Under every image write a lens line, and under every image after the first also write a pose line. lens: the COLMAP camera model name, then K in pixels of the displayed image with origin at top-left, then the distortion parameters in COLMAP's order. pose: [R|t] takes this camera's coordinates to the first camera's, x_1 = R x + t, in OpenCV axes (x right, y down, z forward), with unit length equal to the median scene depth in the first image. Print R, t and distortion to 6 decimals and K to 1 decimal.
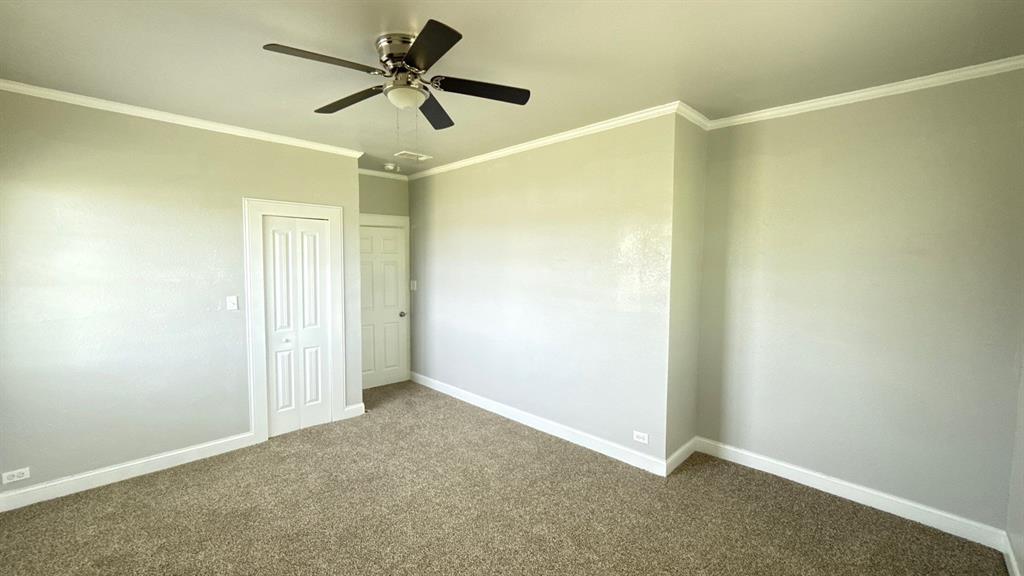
lens RADIAL K [[408.1, 0, 512.2], [0, 408.1, 288.0], [0, 0, 1]] dist [-0.001729, 0.000547]
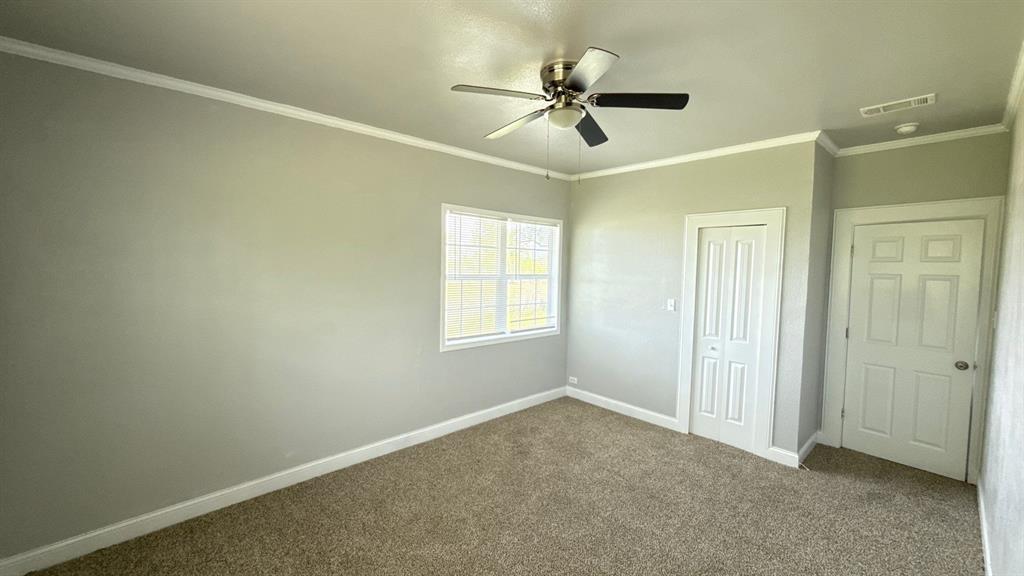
lens RADIAL K [[408.1, 0, 511.1], [0, 408.1, 286.5], [0, 0, 1]] dist [-0.001729, 0.000547]
pose [[-0.039688, 0.049223, -0.997999, 0.476971], [-0.082503, 0.995214, 0.052366, -0.036662], [0.995800, 0.084416, -0.035437, 0.522283]]
